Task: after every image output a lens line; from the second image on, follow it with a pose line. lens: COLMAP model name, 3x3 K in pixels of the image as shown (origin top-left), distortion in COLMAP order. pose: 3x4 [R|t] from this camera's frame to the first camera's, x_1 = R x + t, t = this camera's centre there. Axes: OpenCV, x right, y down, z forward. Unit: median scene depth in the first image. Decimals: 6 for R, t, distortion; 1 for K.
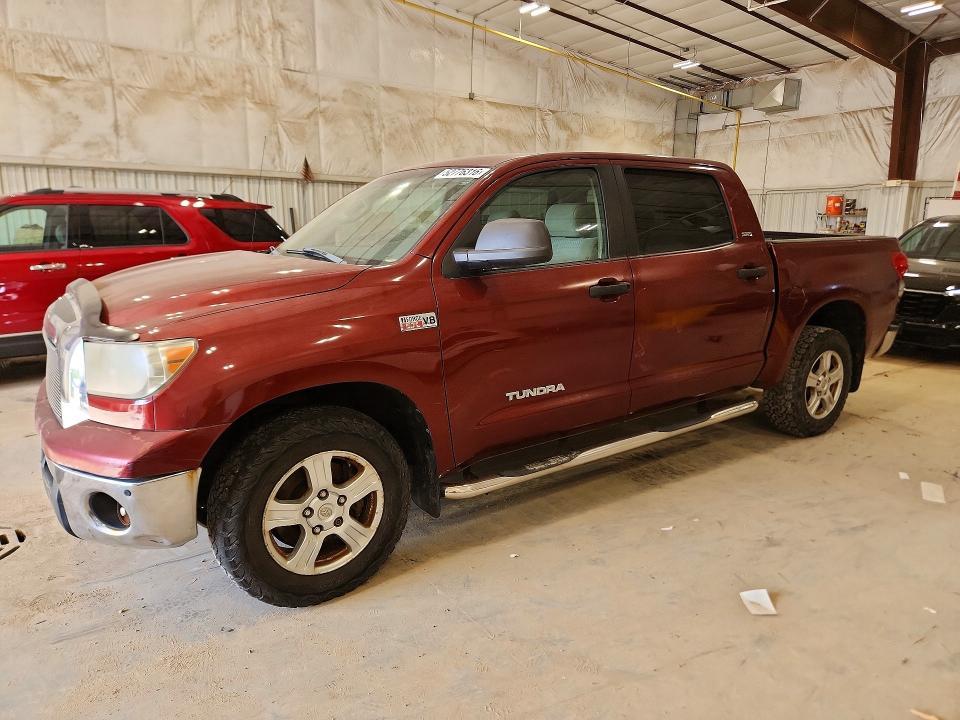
lens RADIAL K [[644.6, 0, 477.1], [0, 644.6, 359.5], [0, 0, 1]] dist [0.044909, -0.039963]
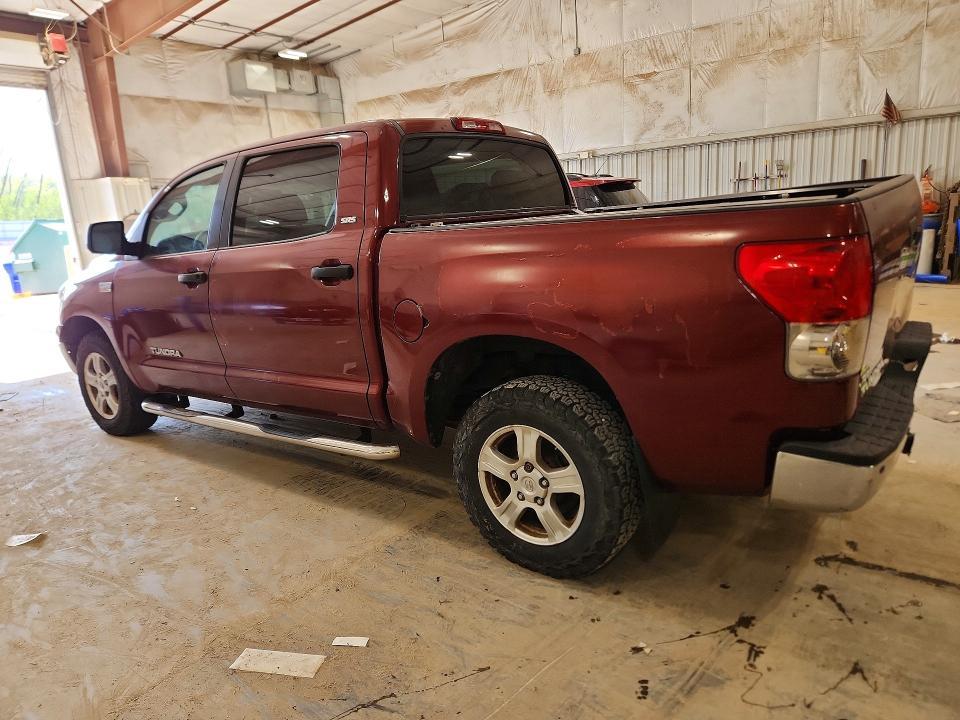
lens RADIAL K [[644.6, 0, 477.1], [0, 644.6, 359.5], [0, 0, 1]] dist [0.044909, -0.039963]
pose [[0.311467, 0.184960, -0.932083, 0.420826], [-0.123578, 0.980429, 0.153259, -0.059359], [0.942187, 0.067450, 0.328228, 0.322586]]
